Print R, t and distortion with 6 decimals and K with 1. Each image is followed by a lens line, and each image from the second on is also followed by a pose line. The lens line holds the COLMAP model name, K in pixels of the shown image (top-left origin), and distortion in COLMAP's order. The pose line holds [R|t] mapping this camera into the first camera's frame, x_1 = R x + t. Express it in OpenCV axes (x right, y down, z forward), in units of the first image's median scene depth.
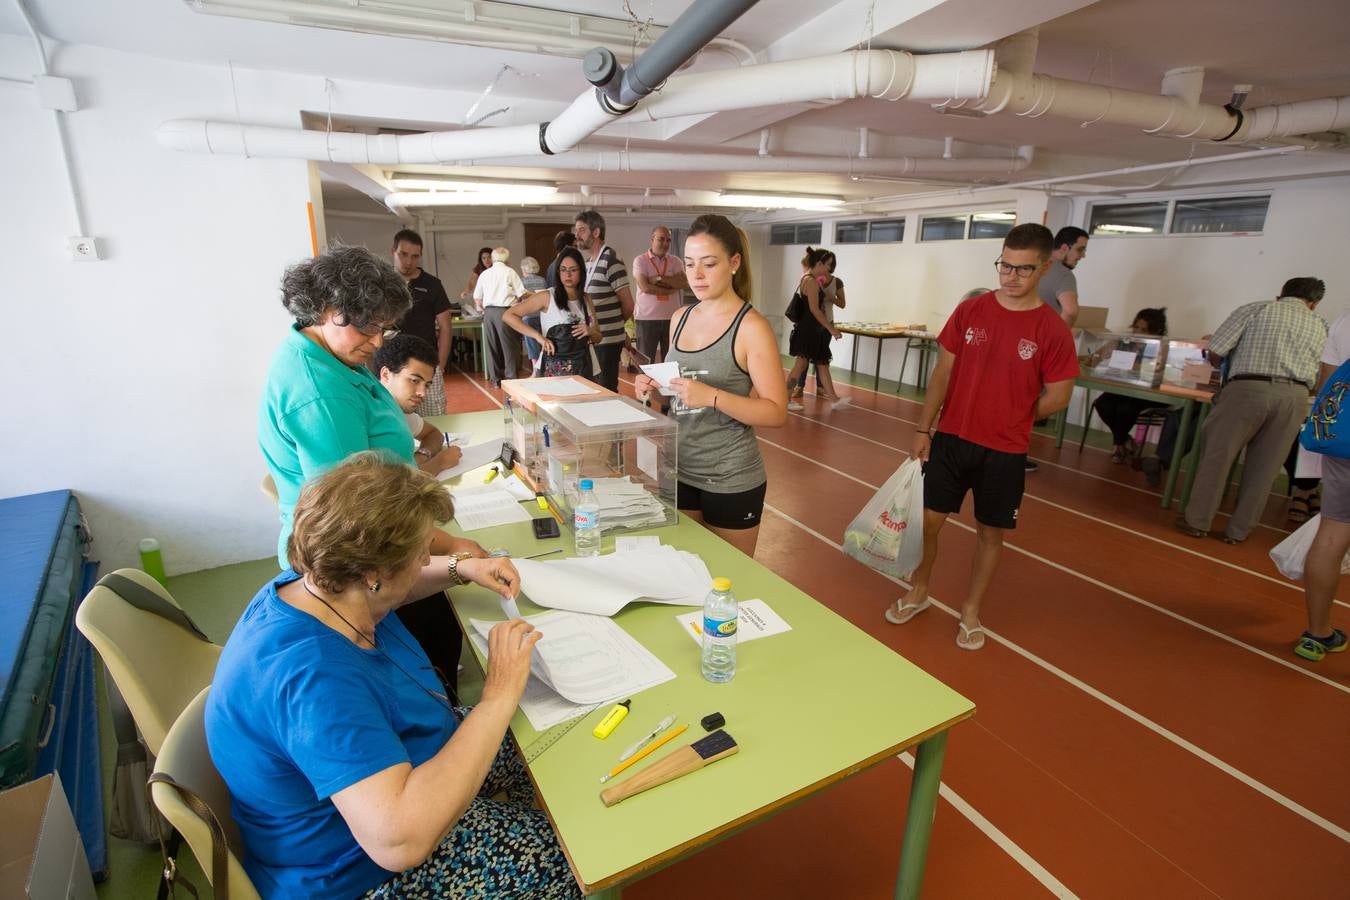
lens RADIAL K [[659.1, 0, 675.0], [0, 659.1, 450.0], [0, 0, 1]] dist [-0.002232, -0.000374]
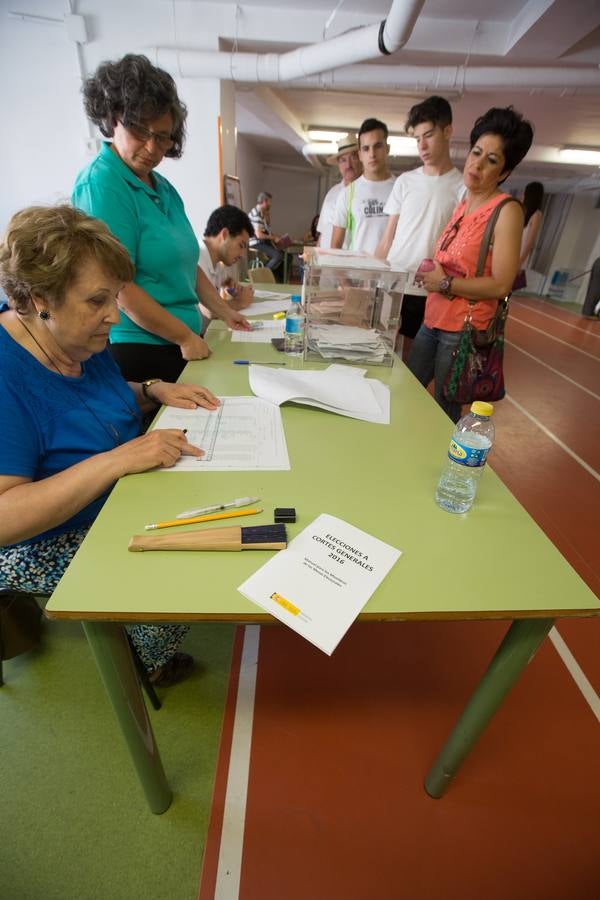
lens RADIAL K [[407.0, 0, 300.0], [0, 407.0, 450.0], [0, 0, 1]] dist [-0.032623, 0.000250]
pose [[0.899934, 0.260216, -0.349867, 0.149480], [-0.173208, 0.949719, 0.260832, 0.096153], [0.400148, -0.174132, 0.899755, 0.288354]]
